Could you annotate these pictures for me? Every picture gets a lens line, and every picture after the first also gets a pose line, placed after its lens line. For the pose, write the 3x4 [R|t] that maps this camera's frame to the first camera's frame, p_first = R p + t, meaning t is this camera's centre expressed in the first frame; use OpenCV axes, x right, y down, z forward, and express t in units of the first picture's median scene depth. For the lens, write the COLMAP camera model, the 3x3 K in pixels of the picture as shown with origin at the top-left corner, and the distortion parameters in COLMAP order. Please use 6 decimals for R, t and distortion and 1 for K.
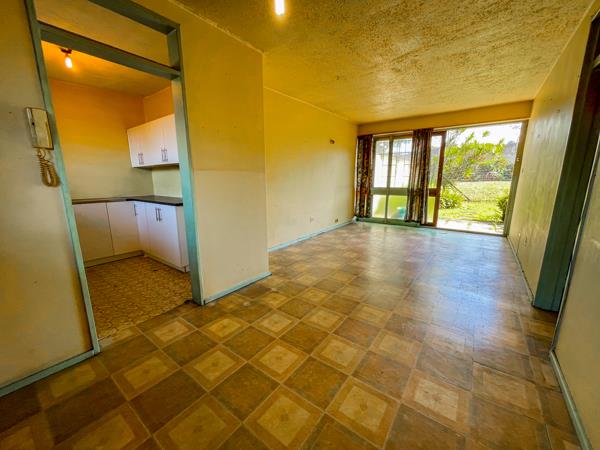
lens RADIAL K [[241.8, 0, 295.0], [0, 241.8, 226.7], [0, 0, 1]] dist [-0.003323, 0.001467]
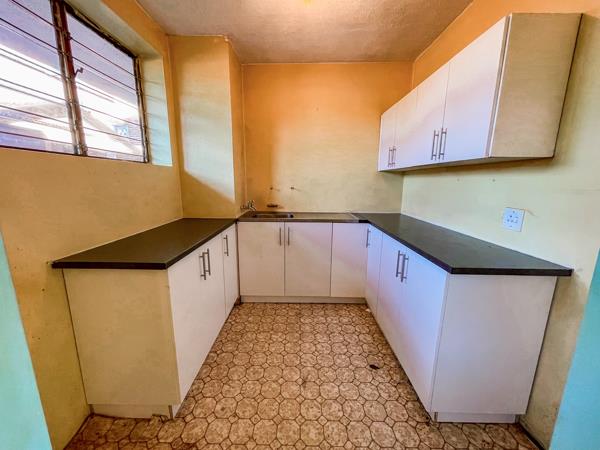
lens RADIAL K [[241.8, 0, 294.6], [0, 241.8, 224.4], [0, 0, 1]] dist [-0.003323, 0.001467]
pose [[0.594780, 0.150690, -0.789639, -0.282343], [-0.169314, 0.983722, 0.060195, -0.110755], [0.785856, 0.097894, 0.610612, 0.461881]]
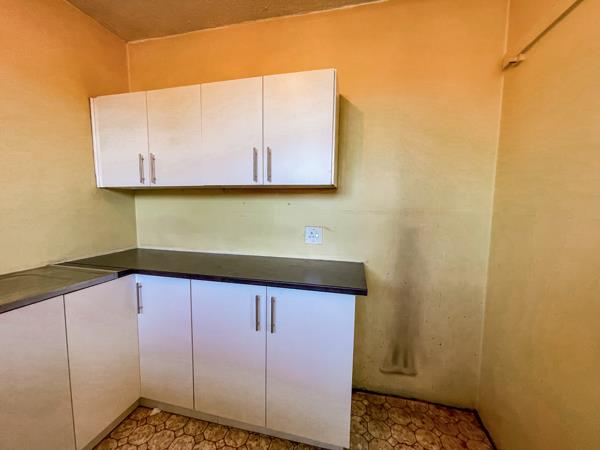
lens RADIAL K [[241.8, 0, 299.5], [0, 241.8, 226.4], [0, 0, 1]] dist [-0.003323, 0.001467]
pose [[0.914586, -0.024352, 0.403656, -0.582210], [0.067959, 0.993245, -0.094057, -0.129026], [-0.398639, 0.113456, 0.910063, 0.543447]]
